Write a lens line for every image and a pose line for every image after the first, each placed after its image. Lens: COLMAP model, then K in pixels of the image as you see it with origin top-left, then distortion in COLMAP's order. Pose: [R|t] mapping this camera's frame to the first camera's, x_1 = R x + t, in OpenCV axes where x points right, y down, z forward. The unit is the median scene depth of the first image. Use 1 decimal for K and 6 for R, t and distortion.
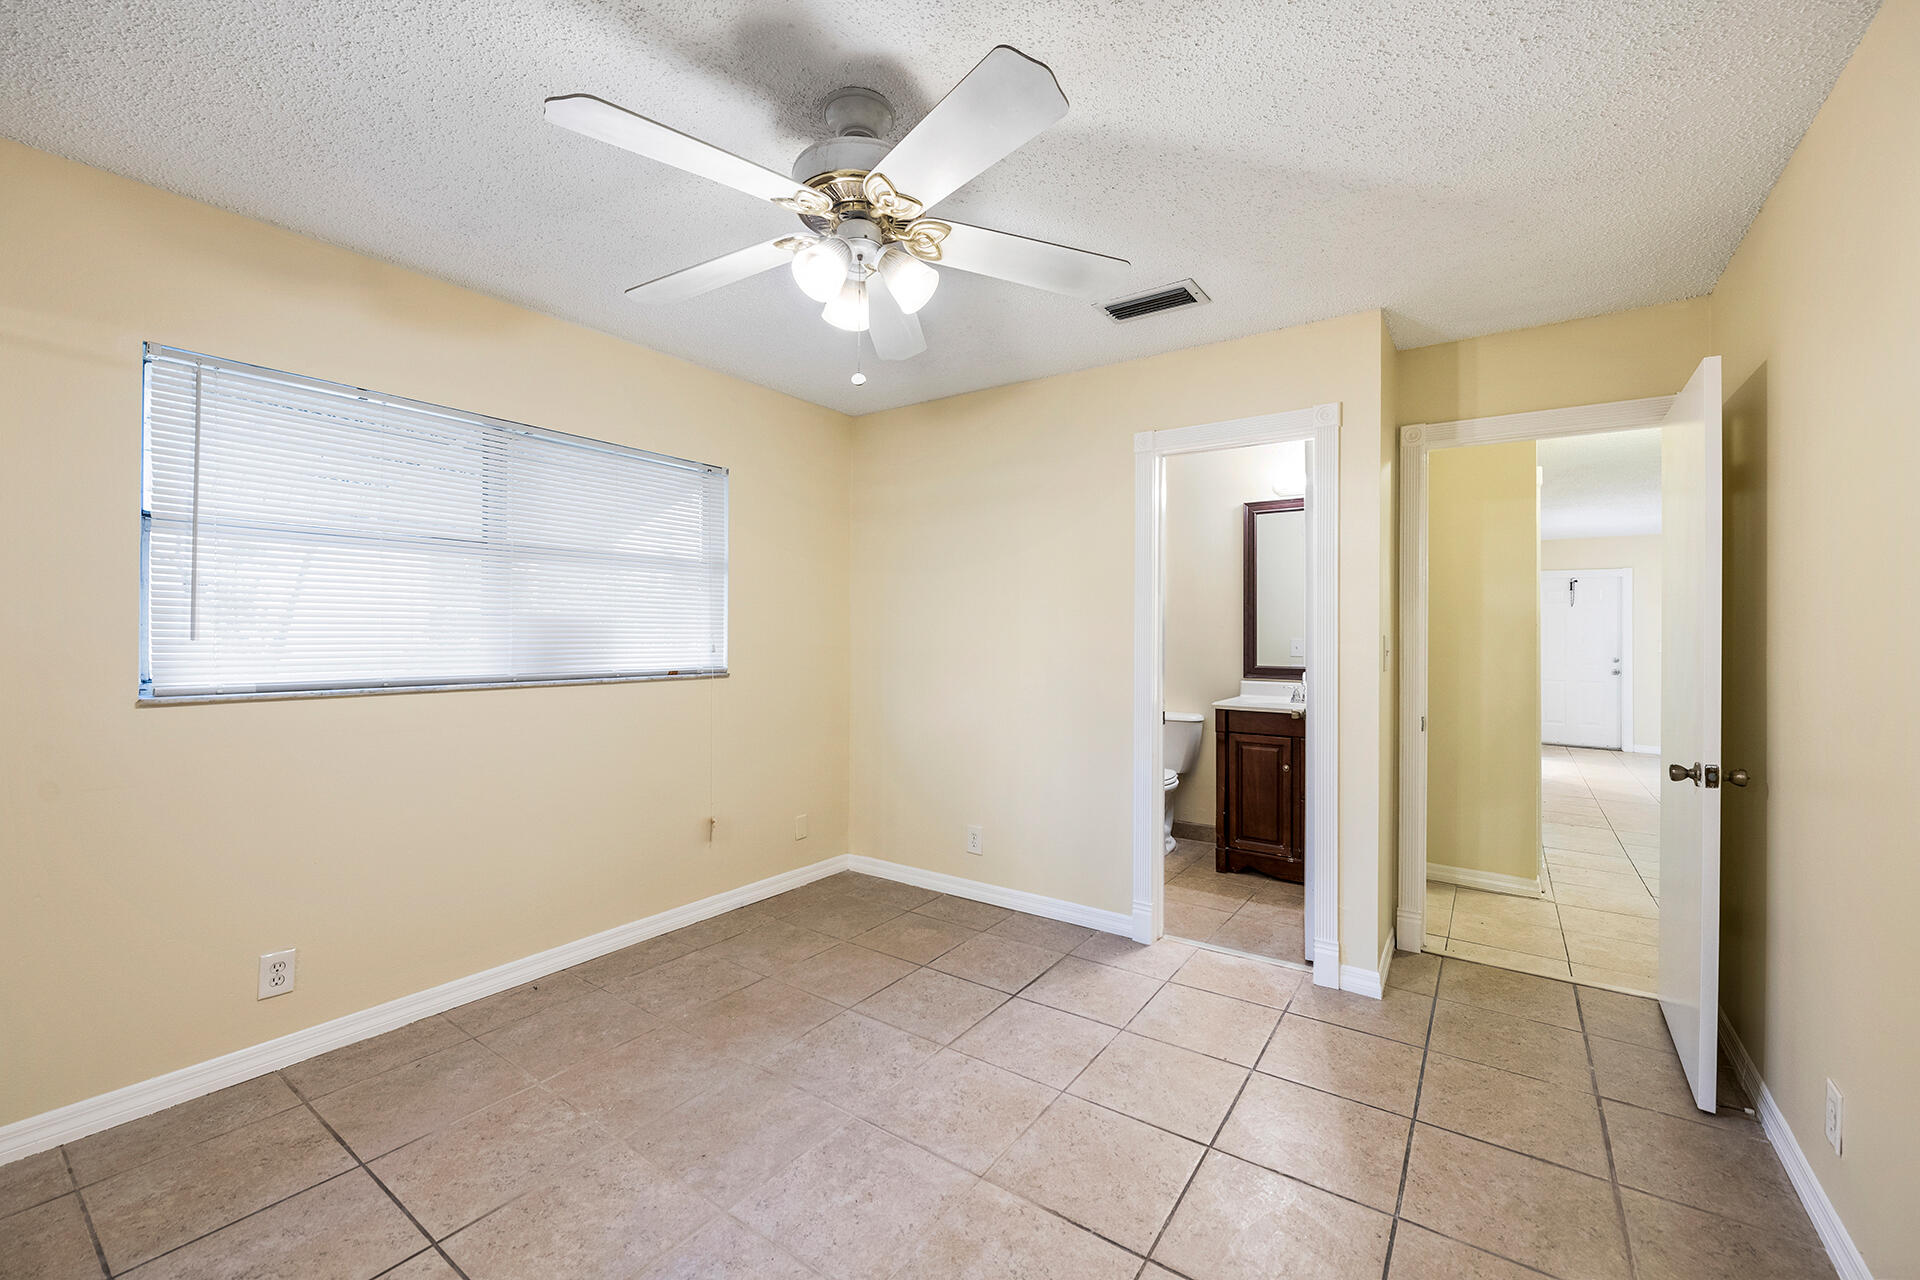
lens RADIAL K [[778.1, 0, 977.4], [0, 778.1, 622.6], [0, 0, 1]] dist [0.000147, -0.000251]
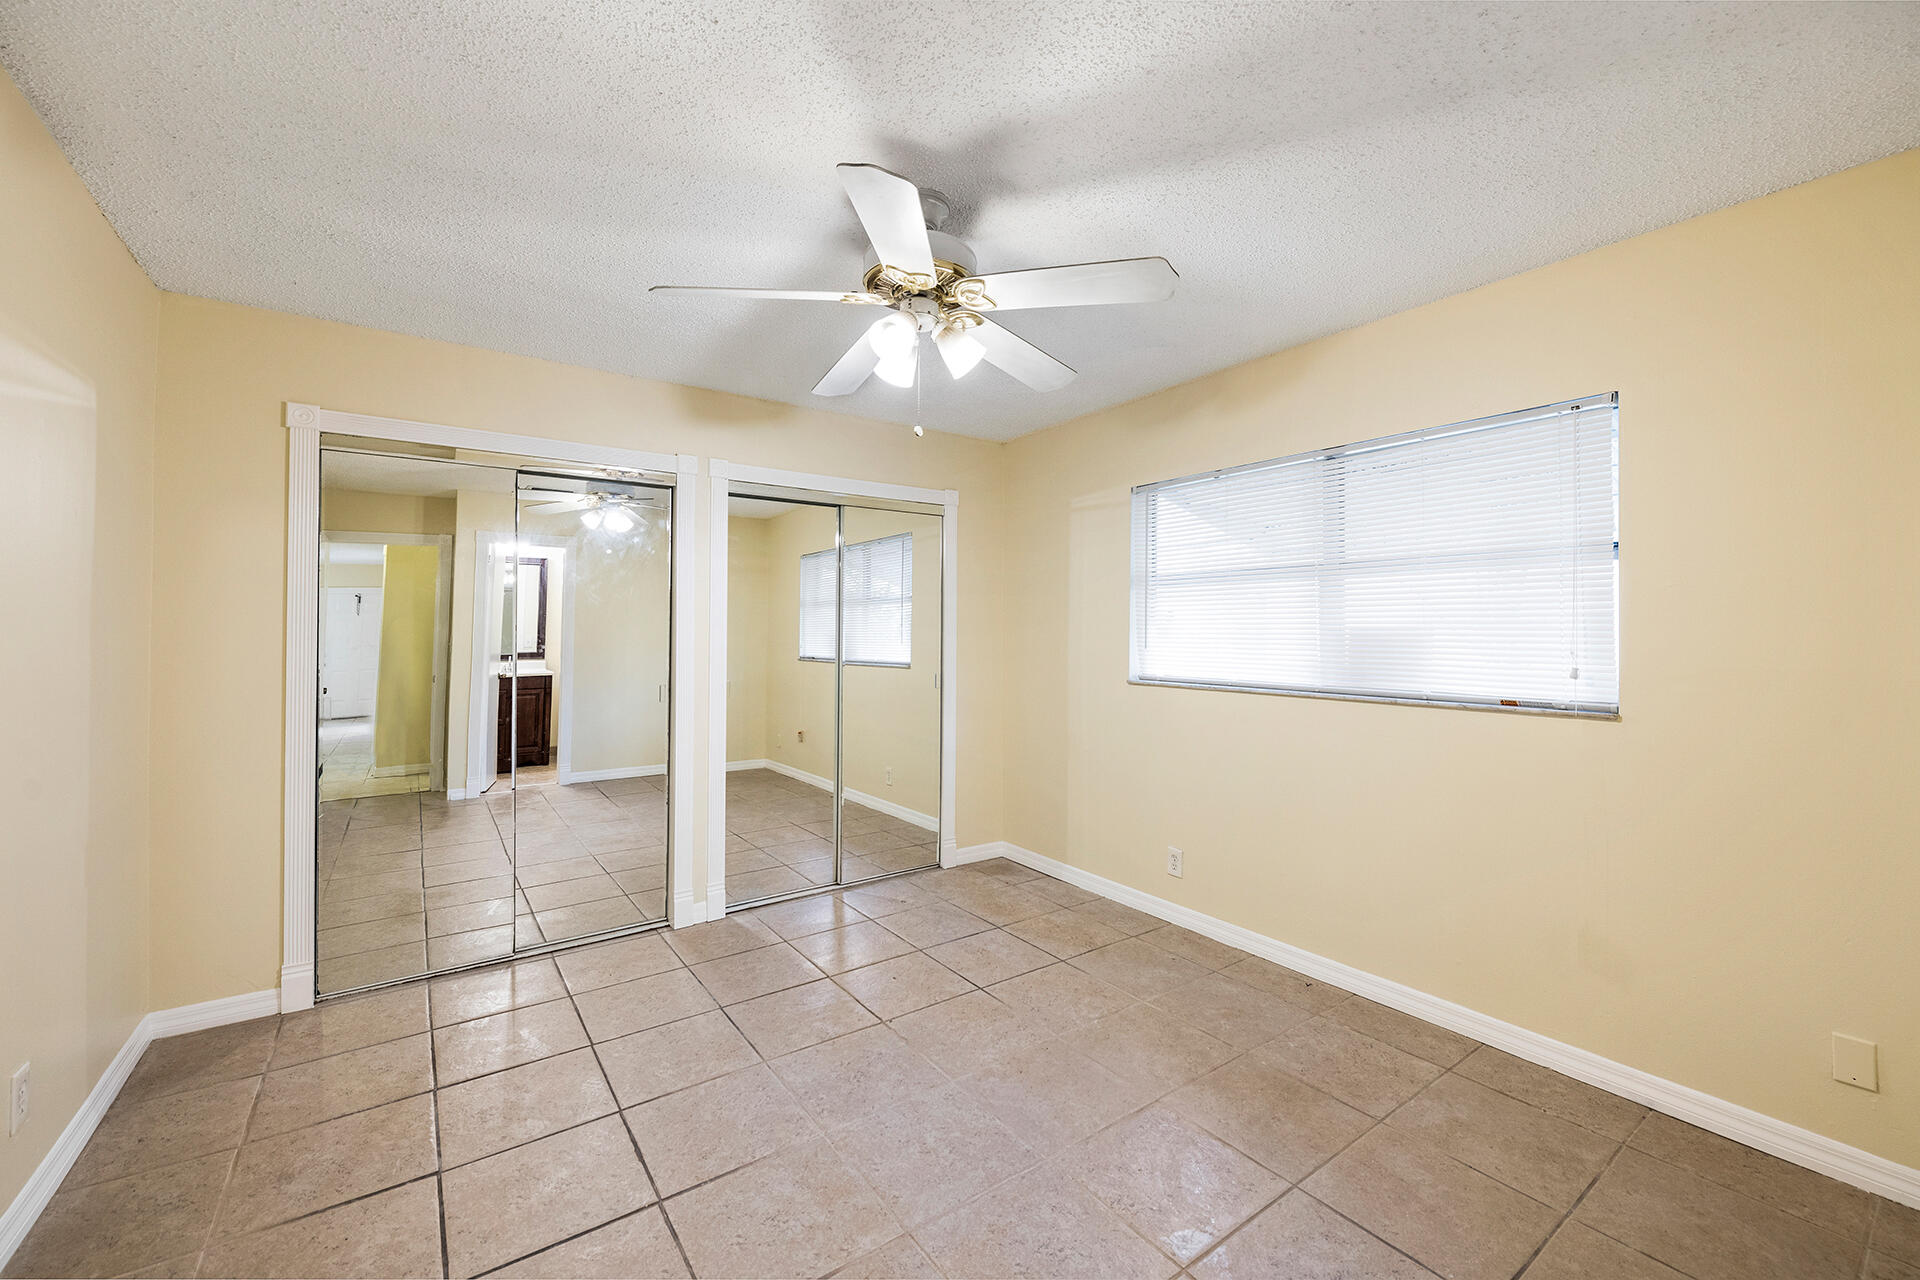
lens RADIAL K [[778.1, 0, 977.4], [0, 778.1, 622.6], [0, 0, 1]] dist [0.000147, -0.000251]
pose [[-0.345114, -0.023451, -0.938268, 0.608431], [0.006156, 0.999610, -0.027248, 0.006776], [0.938540, -0.015180, -0.344835, 0.990759]]
